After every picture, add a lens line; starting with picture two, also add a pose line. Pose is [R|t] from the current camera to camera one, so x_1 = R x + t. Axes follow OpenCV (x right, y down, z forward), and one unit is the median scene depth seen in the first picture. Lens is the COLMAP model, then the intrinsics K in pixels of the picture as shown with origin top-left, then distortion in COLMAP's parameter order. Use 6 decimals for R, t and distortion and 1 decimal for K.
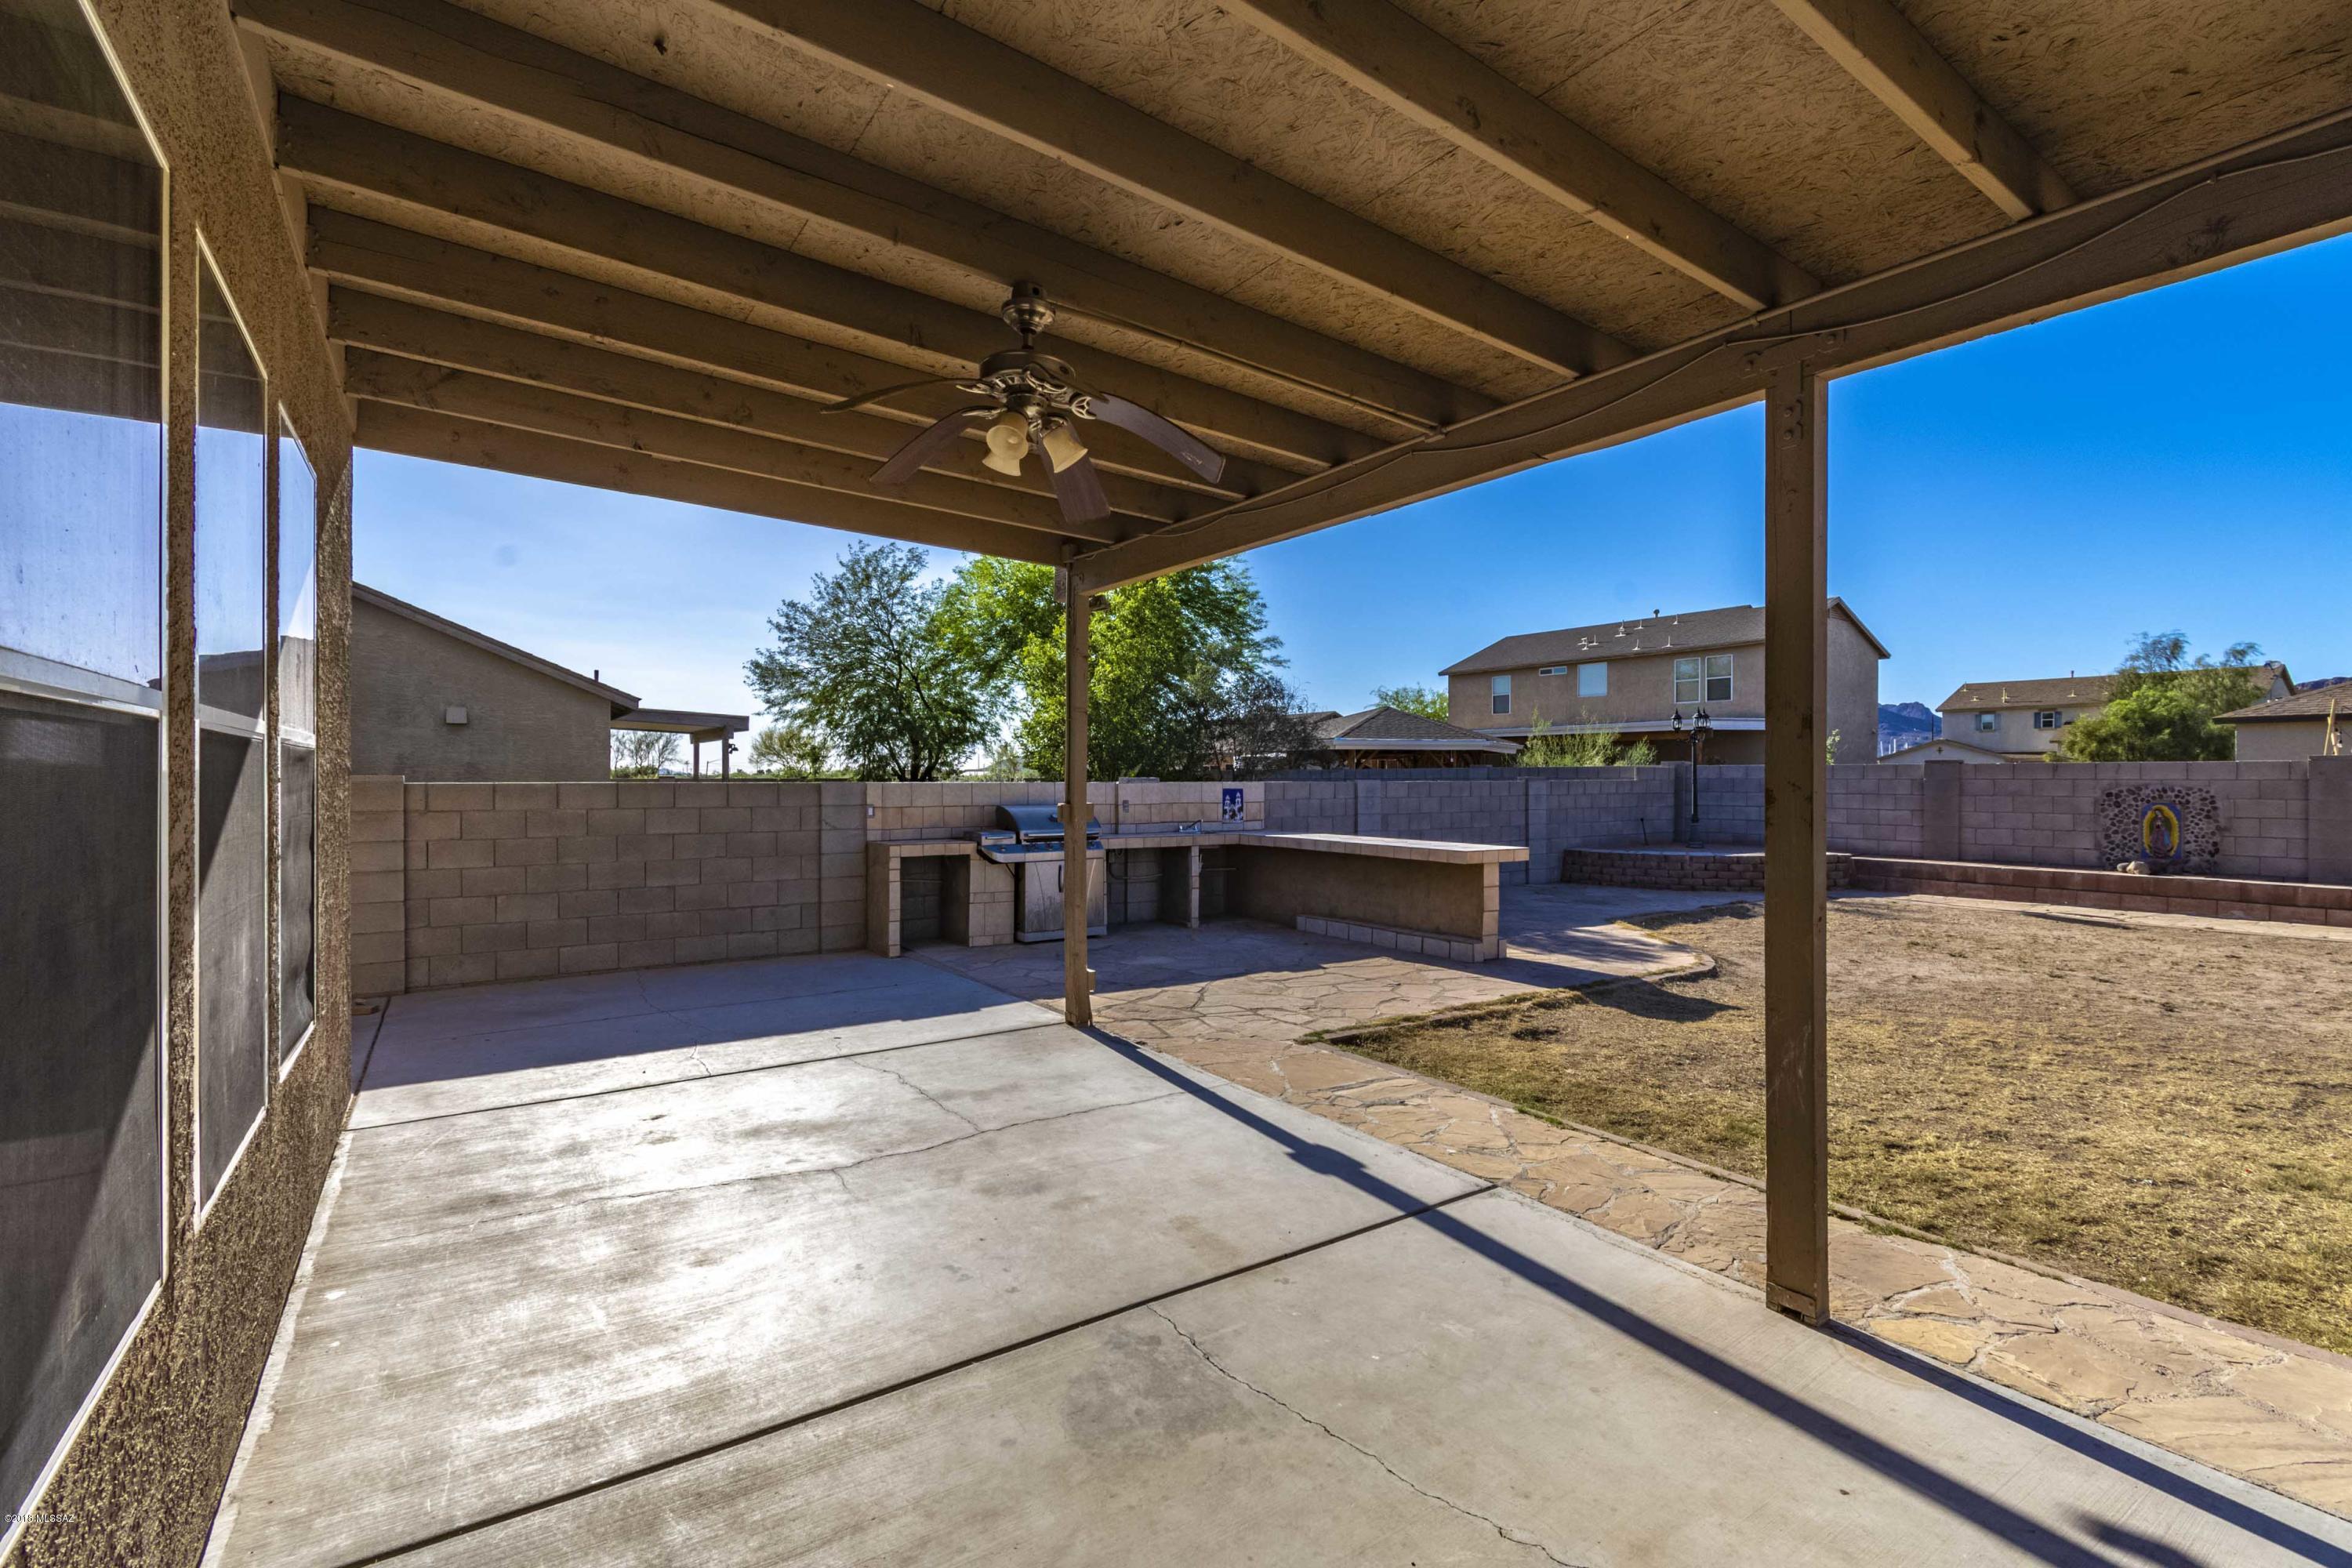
lens RADIAL K [[1043.3, 0, 1182.5], [0, 1043.3, 786.3], [0, 0, 1]] dist [0.002617, -0.001196]
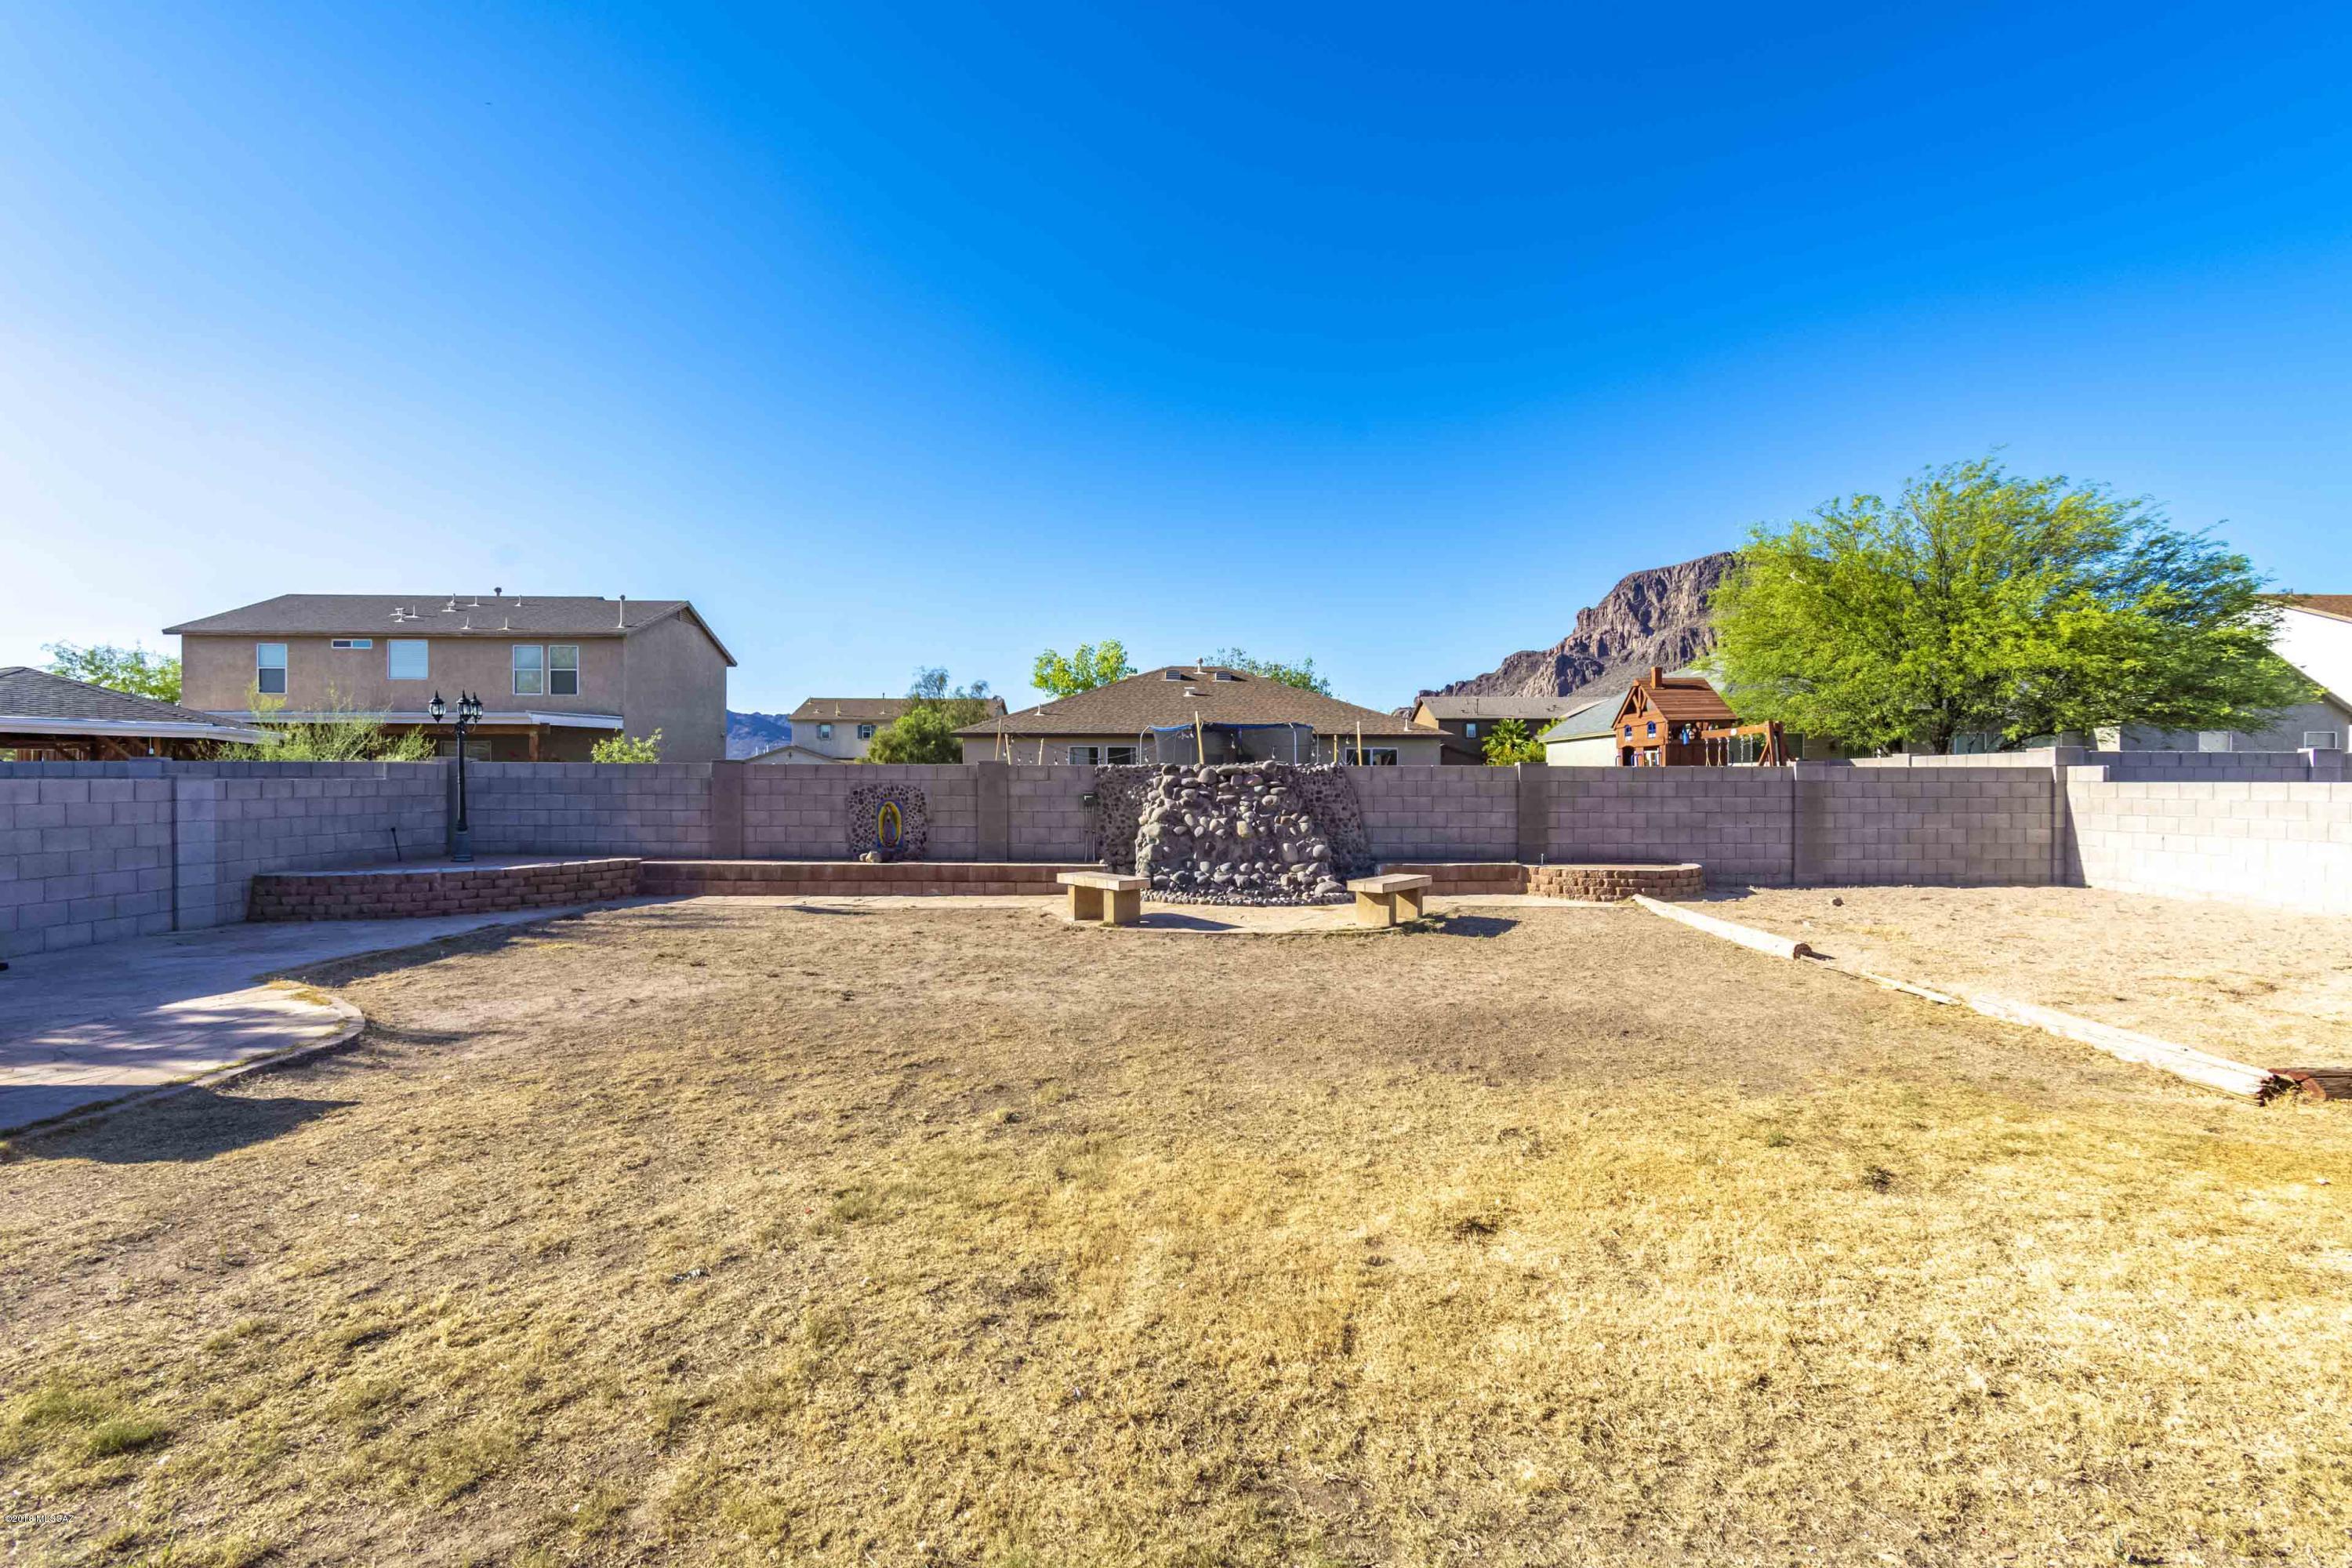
lens RADIAL K [[1043.3, 0, 1182.5], [0, 1043.3, 786.3], [0, 0, 1]] dist [0.002617, -0.001196]
pose [[0.562368, -0.003085, 0.826881, 0.146299], [0.004200, 0.999991, 0.000875, 0.001341], [-0.826876, 0.002980, 0.562376, 0.073611]]
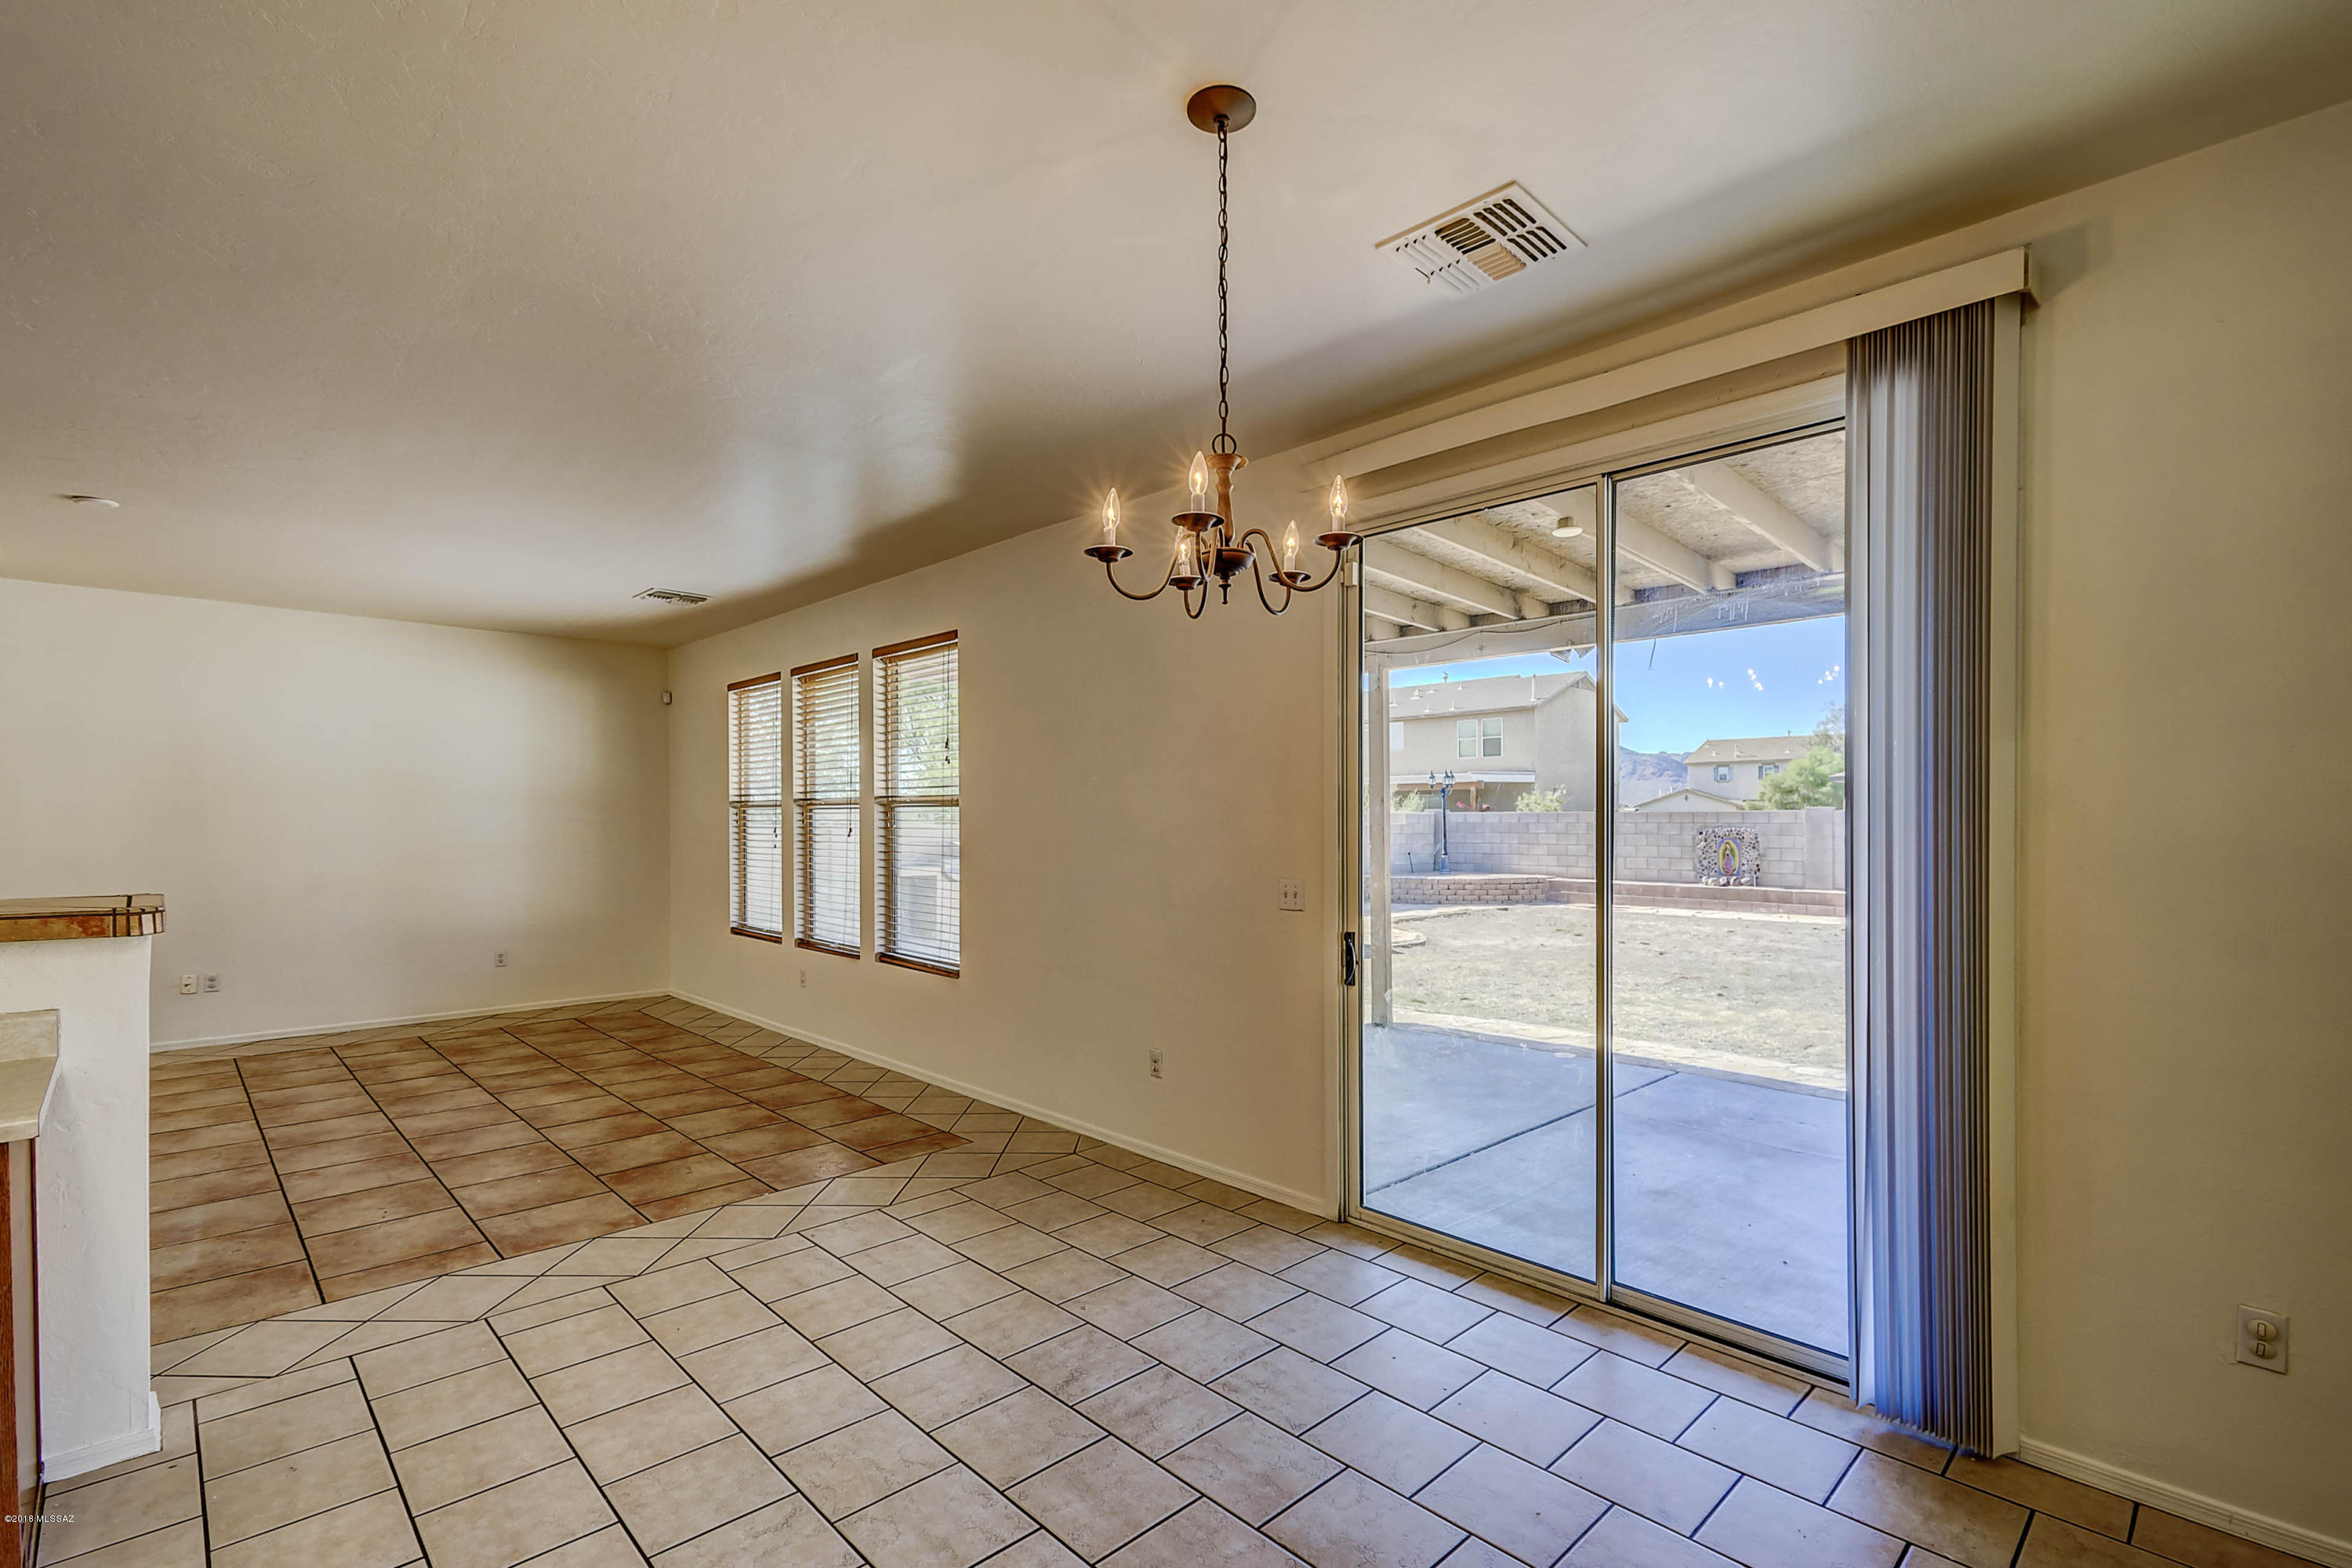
lens RADIAL K [[1072.0, 0, 1181.0], [0, 1072.0, 822.9], [0, 0, 1]] dist [0.004586, -0.000035]
pose [[0.986500, -0.000792, 0.163758, -0.078848], [0.002091, 0.999968, -0.007762, 0.003678], [-0.163746, 0.007999, 0.986470, -0.347636]]
